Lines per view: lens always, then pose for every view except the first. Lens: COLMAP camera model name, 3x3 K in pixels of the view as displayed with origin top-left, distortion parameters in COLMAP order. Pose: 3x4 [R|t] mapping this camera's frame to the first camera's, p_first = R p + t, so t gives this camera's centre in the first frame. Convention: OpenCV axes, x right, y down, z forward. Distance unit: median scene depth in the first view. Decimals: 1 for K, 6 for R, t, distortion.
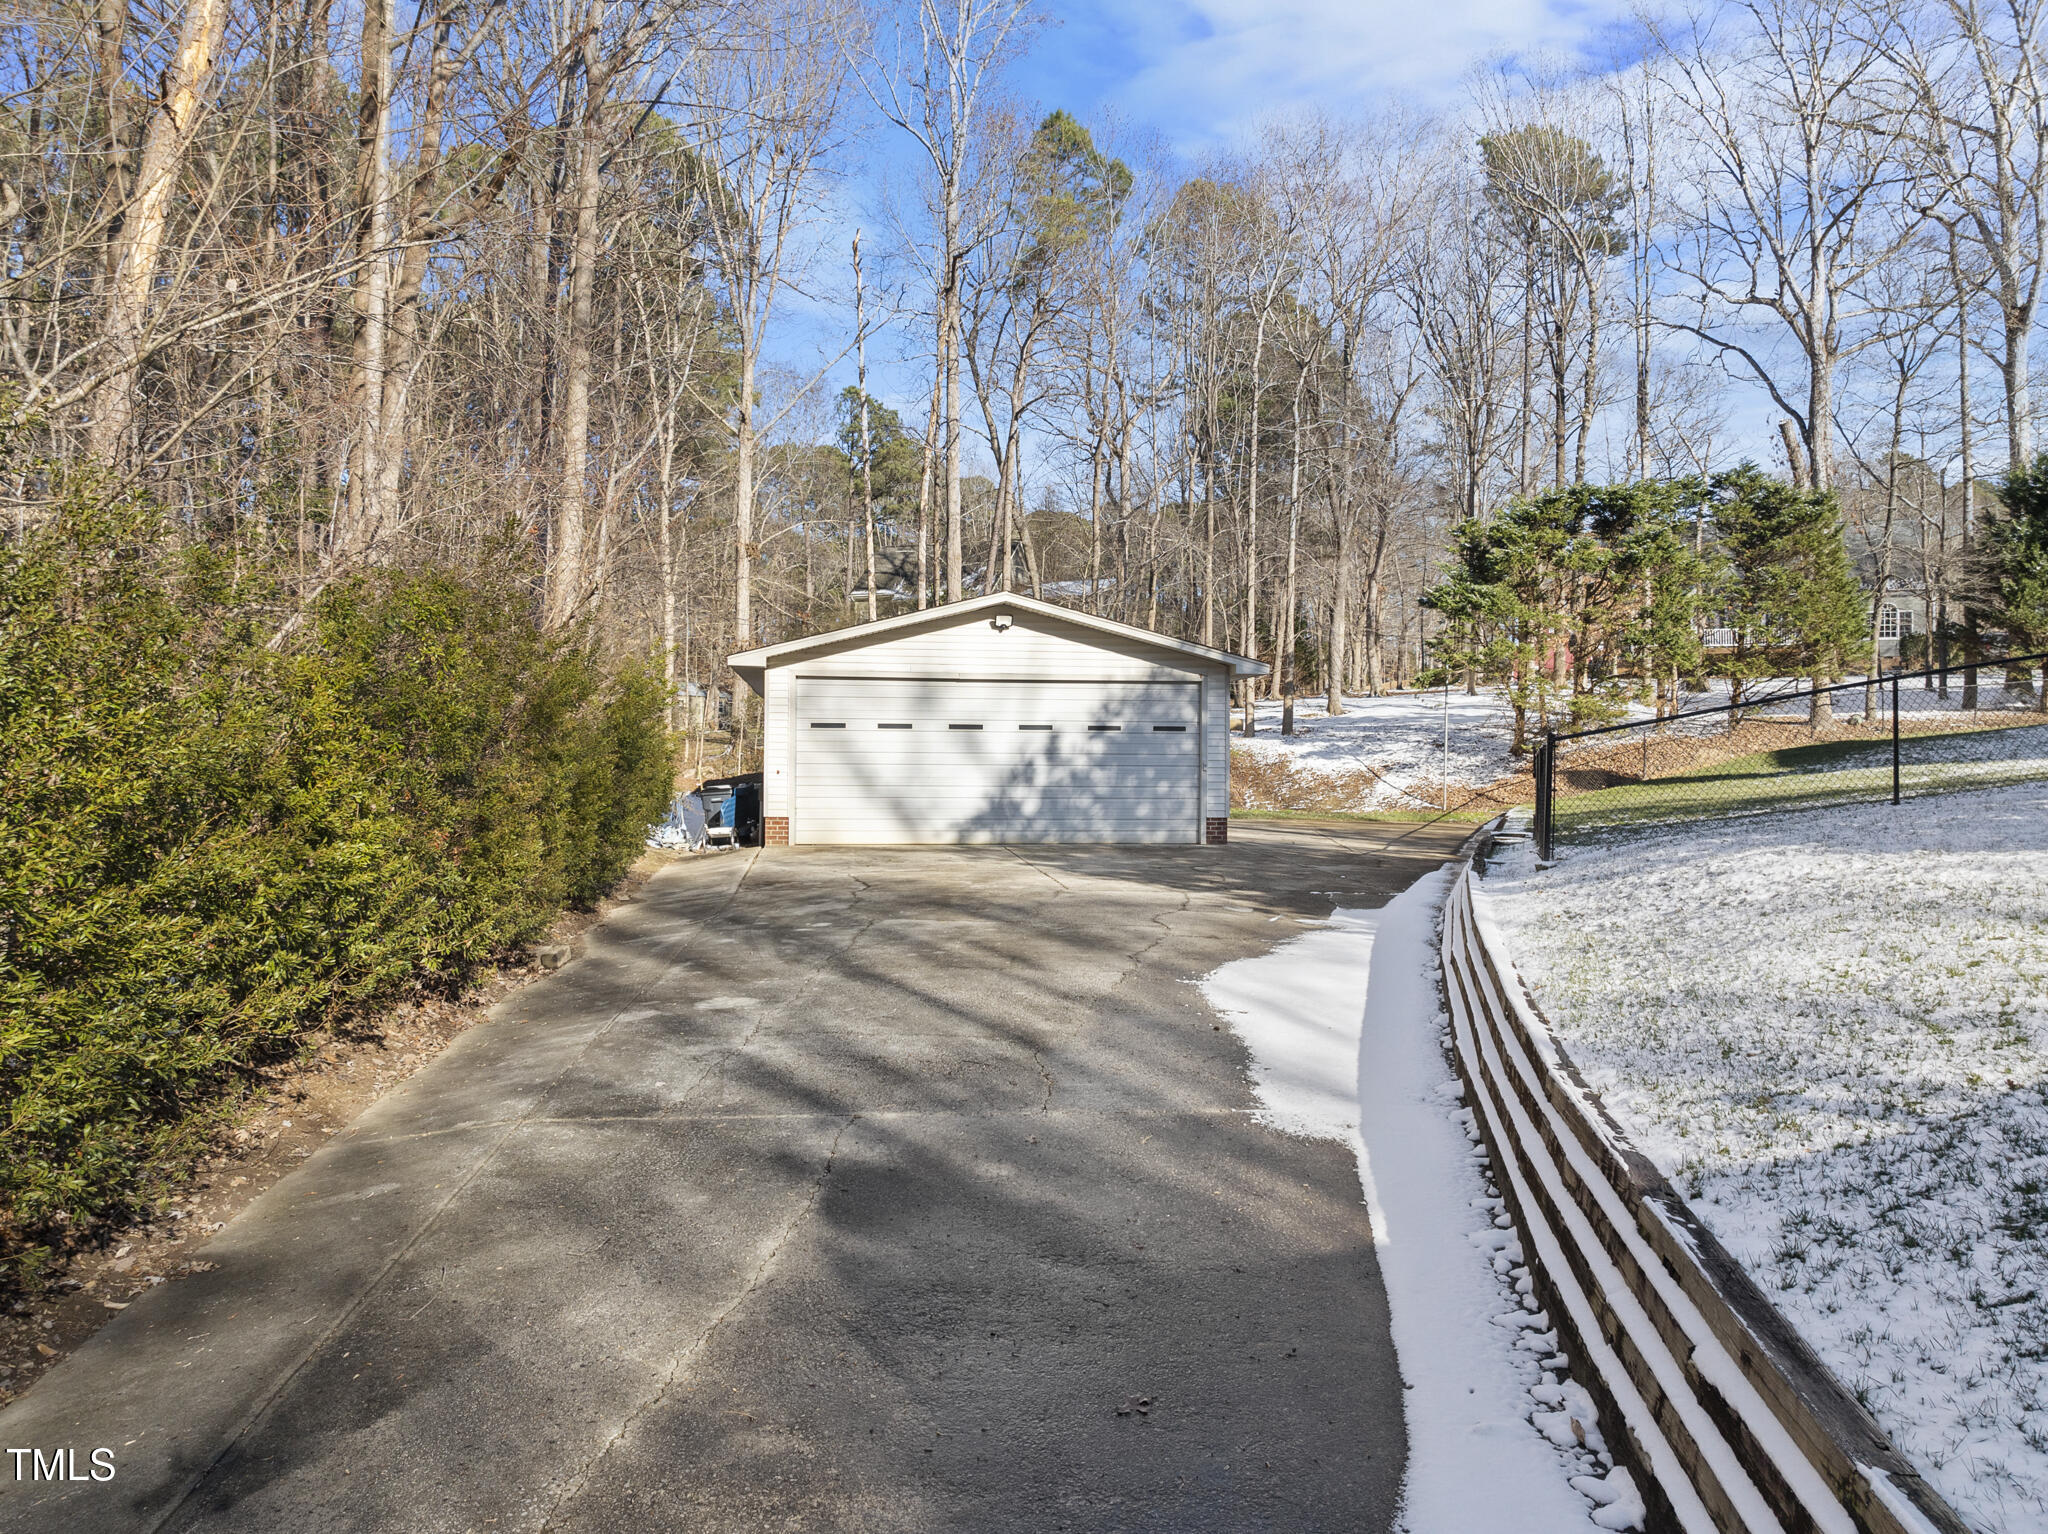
lens RADIAL K [[1455.4, 0, 1017.3], [0, 1455.4, 768.4], [0, 0, 1]] dist [-0.049138, 0.003701]
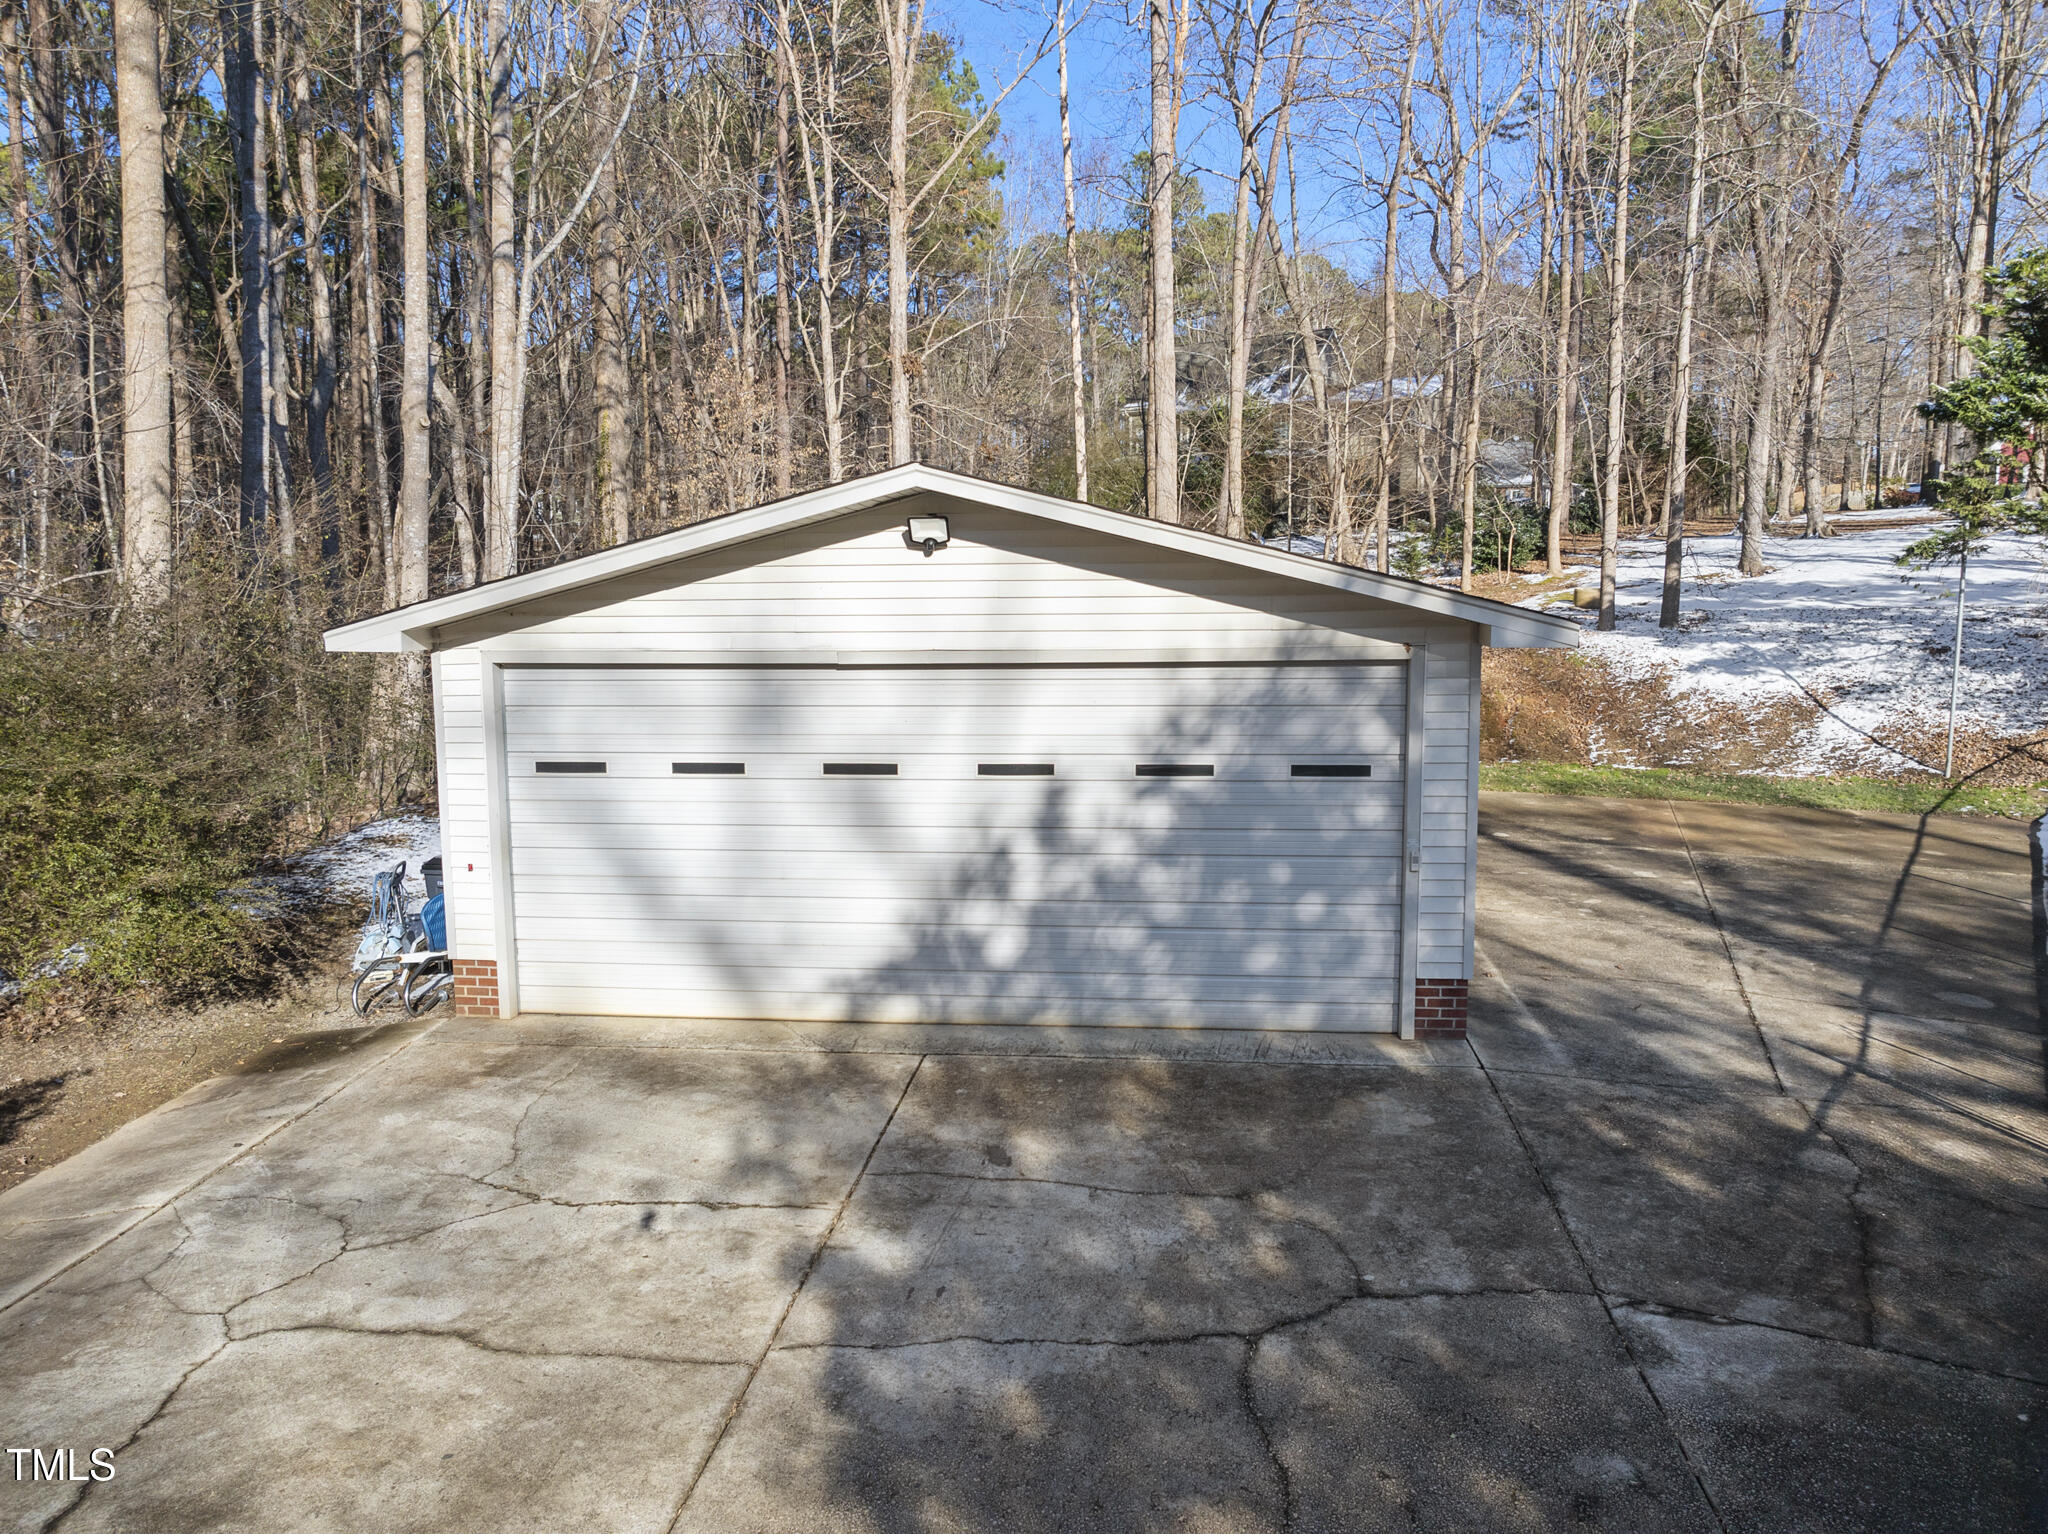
lens RADIAL K [[1455.4, 0, 1036.0], [0, 1455.4, 758.9], [0, 0, 1]] dist [-0.049138, 0.003701]
pose [[0.970748, 0.013205, -0.239737, 0.123477], [0.017302, 0.992044, 0.124700, -0.085484], [0.239476, -0.125200, 0.962796, 0.573229]]
